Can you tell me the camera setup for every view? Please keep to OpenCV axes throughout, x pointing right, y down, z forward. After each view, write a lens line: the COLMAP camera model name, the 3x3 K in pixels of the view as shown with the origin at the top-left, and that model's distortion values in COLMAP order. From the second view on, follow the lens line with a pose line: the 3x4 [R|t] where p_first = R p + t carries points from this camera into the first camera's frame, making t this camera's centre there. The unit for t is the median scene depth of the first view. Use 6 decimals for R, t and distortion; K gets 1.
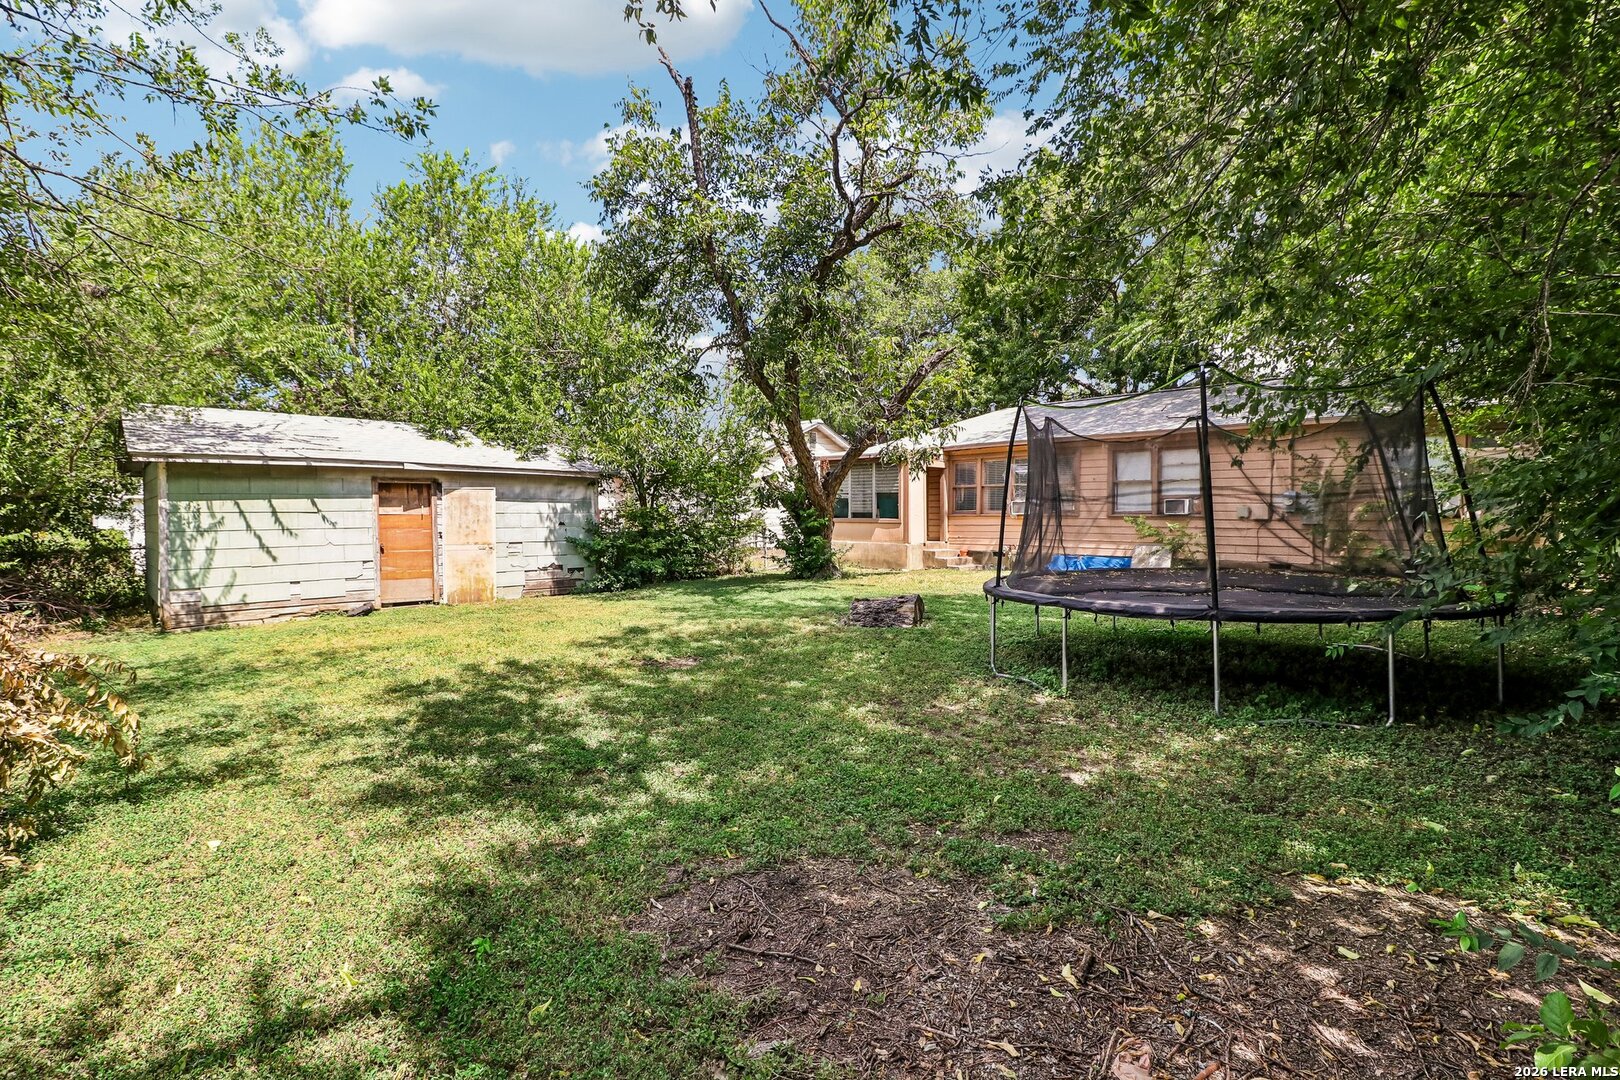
lens RADIAL K [[756.8, 0, 803.7], [0, 756.8, 542.6], [0, 0, 1]] dist [0.018863, -0.011210]
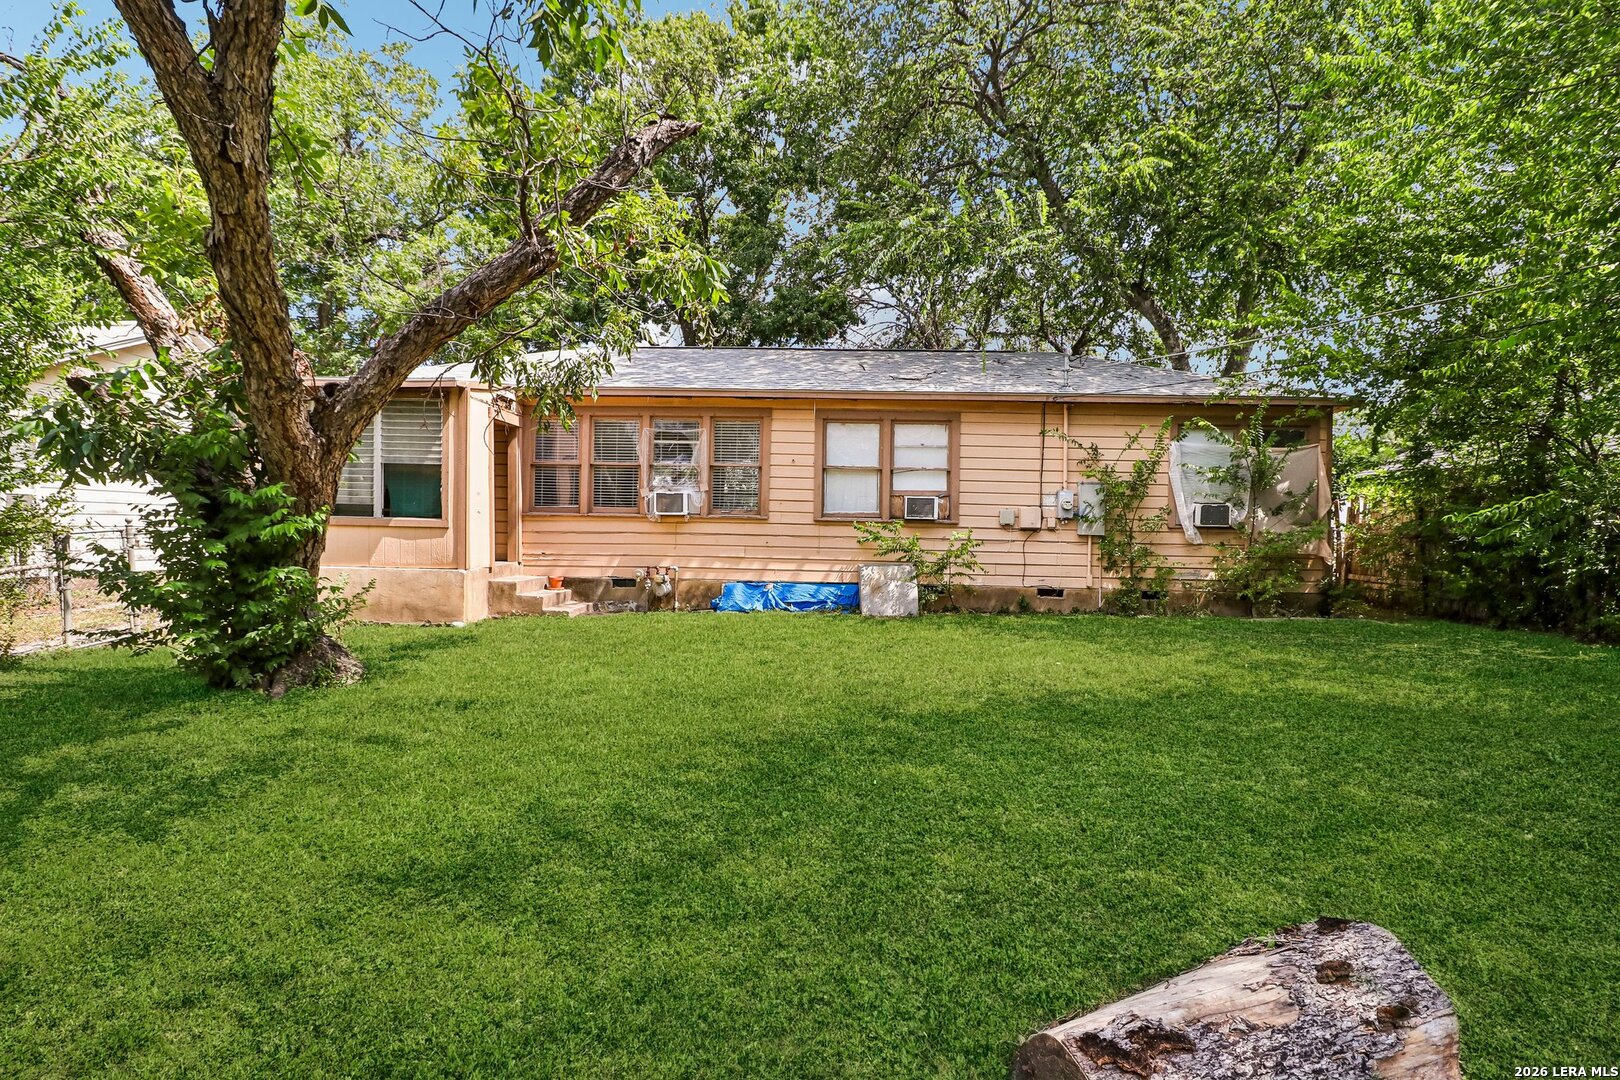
lens RADIAL K [[756.8, 0, 793.5], [0, 756.8, 524.8], [0, 0, 1]] dist [0.018863, -0.011210]
pose [[0.724226, 0.010119, 0.689488, -0.054986], [0.008092, 0.999699, -0.023171, -0.016764], [-0.689515, 0.022360, 0.723926, 0.573826]]
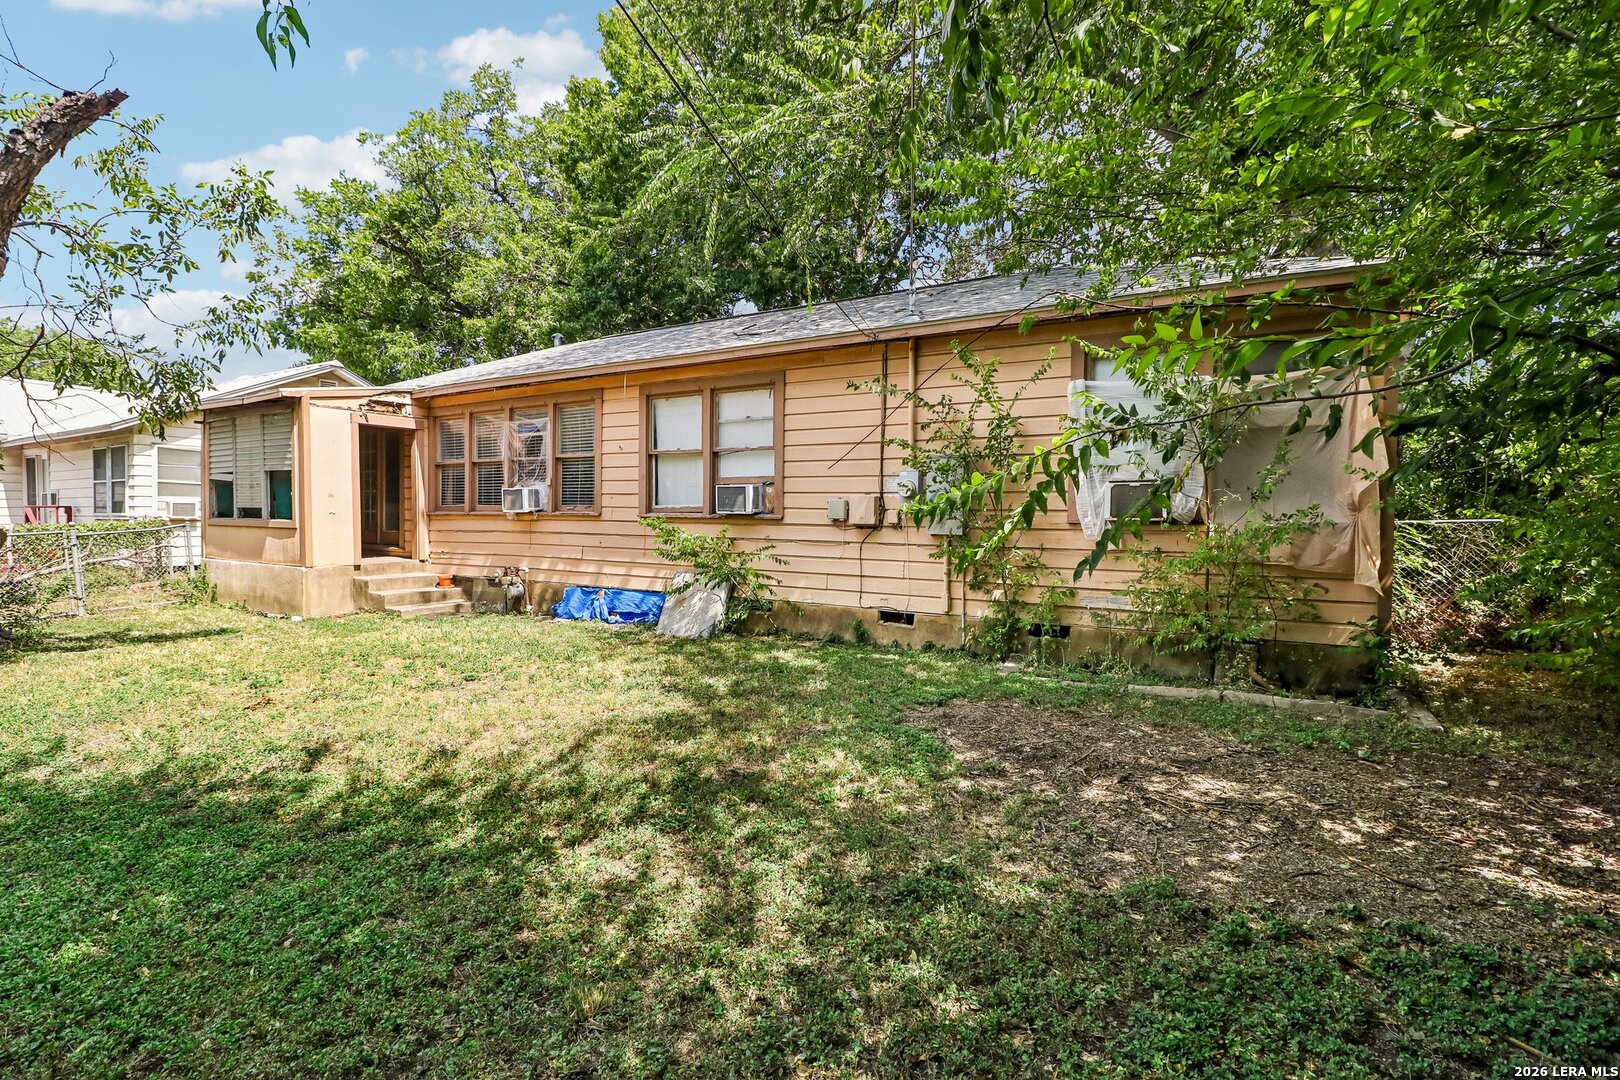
lens RADIAL K [[756.8, 0, 793.0], [0, 756.8, 534.5], [0, 0, 1]] dist [0.018863, -0.011210]
pose [[0.971440, -0.007740, 0.237159, 0.393689], [0.007863, 0.999969, 0.000431, -0.022126], [-0.237155, 0.001446, 0.971471, 0.469512]]
